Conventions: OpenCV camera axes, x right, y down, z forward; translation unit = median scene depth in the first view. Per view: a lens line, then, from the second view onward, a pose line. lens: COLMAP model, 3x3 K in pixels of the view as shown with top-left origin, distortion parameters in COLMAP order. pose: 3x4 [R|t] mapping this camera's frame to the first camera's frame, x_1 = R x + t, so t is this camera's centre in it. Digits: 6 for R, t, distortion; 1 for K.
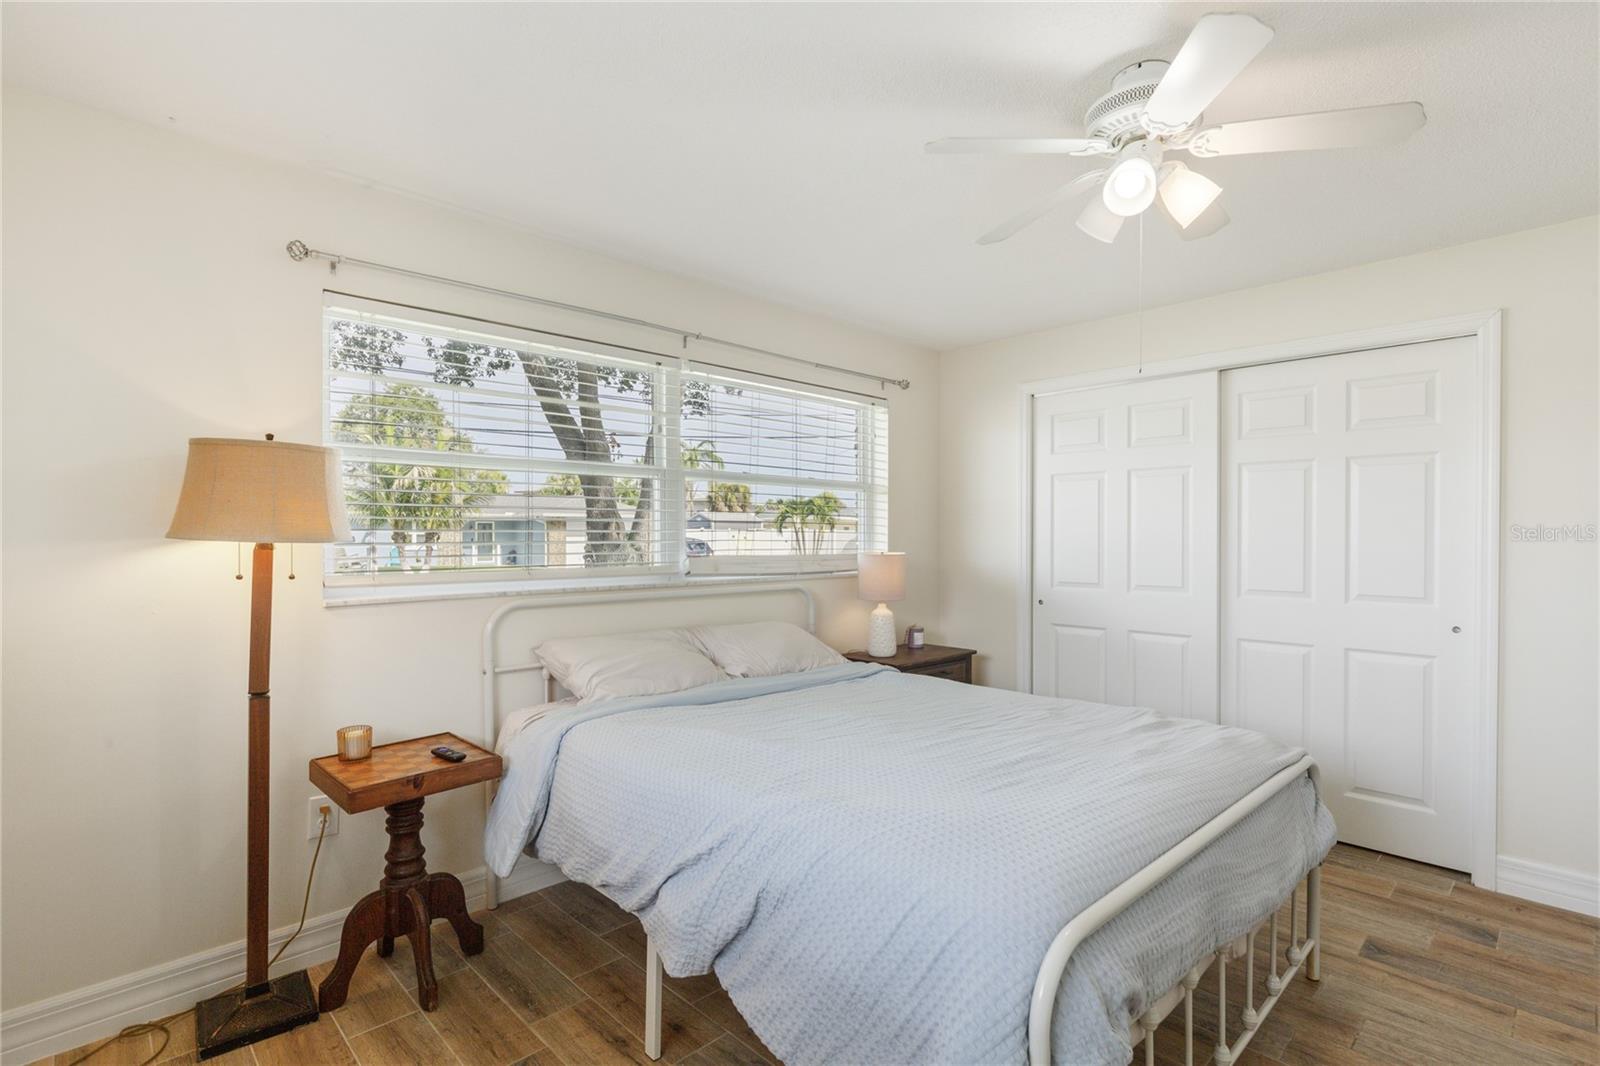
lens RADIAL K [[765.2, 0, 796.4], [0, 765.2, 534.8], [0, 0, 1]] dist [-0.000576, -0.001465]
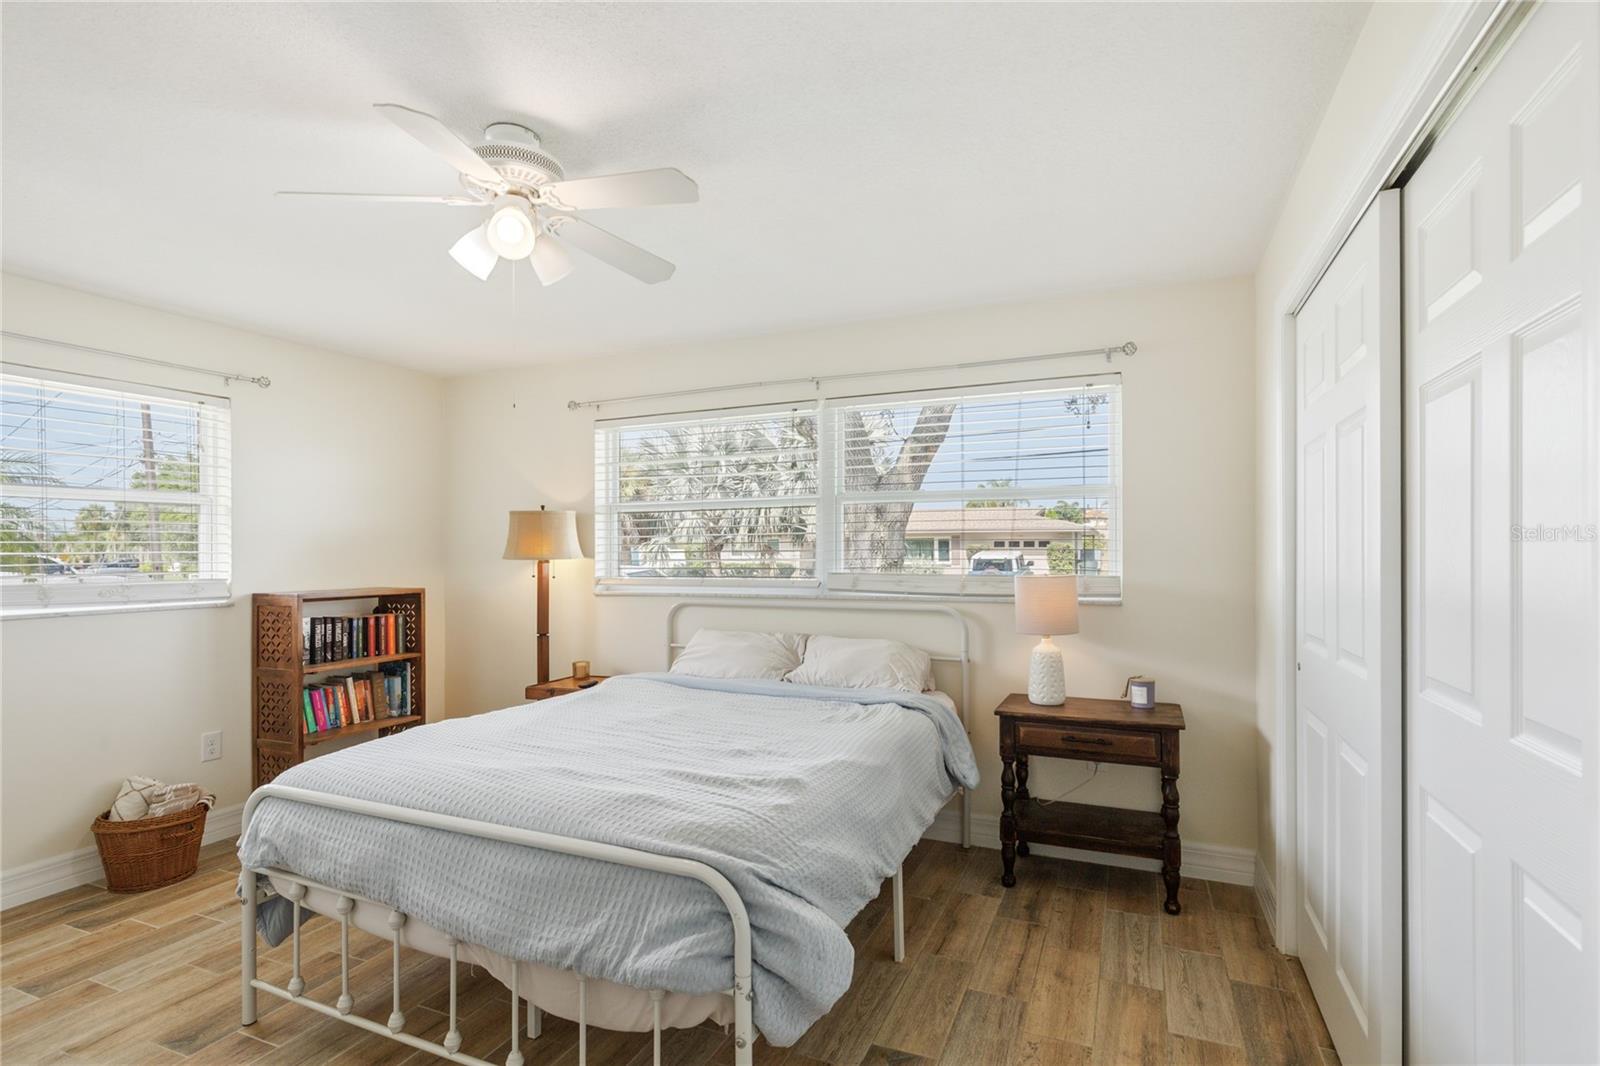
lens RADIAL K [[765.2, 0, 793.4], [0, 765.2, 543.5], [0, 0, 1]] dist [-0.000576, -0.001465]
pose [[0.381849, -0.016073, -0.924085, 0.790293], [0.004816, 0.999870, -0.015401, 0.001712], [0.924212, 0.001430, 0.381877, 0.471216]]
